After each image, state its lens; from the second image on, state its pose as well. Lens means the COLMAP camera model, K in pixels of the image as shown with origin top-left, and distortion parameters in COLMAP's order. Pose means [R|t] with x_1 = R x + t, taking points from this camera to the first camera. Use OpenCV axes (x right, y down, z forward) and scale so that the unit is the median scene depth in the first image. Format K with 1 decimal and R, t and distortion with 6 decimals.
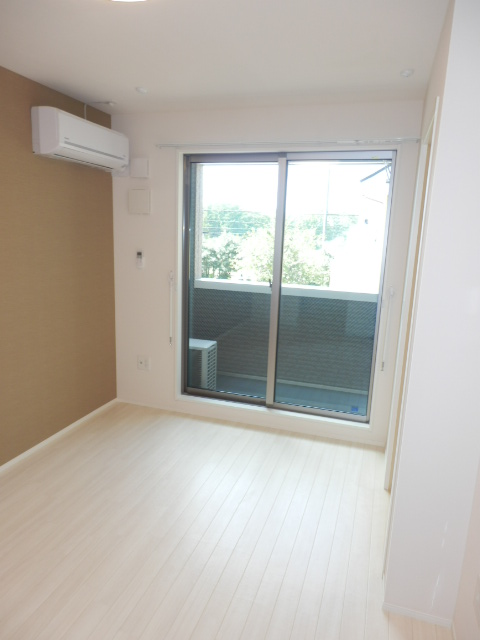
lens RADIAL K [[443.2, 0, 239.3], [0, 443.2, 322.3], [0, 0, 1]] dist [-0.011721, -0.001752]
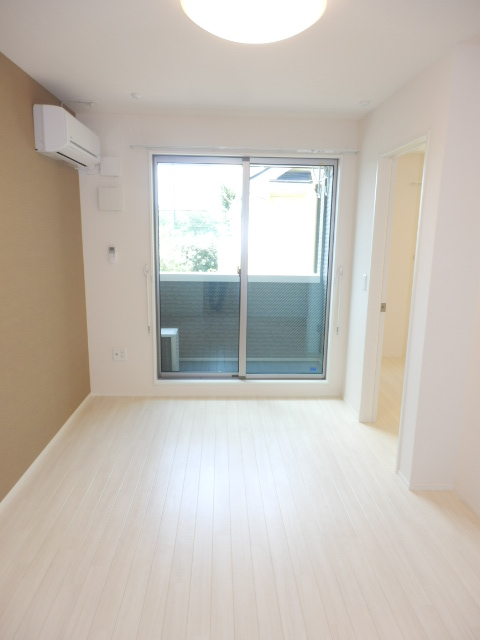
lens RADIAL K [[443.2, 0, 239.3], [0, 443.2, 322.3], [0, 0, 1]] dist [-0.011721, -0.001752]
pose [[0.935640, -0.091432, 0.340908, -0.318343], [0.088273, 0.995788, 0.024803, 0.016736], [-0.341740, 0.006886, 0.939769, -0.076371]]
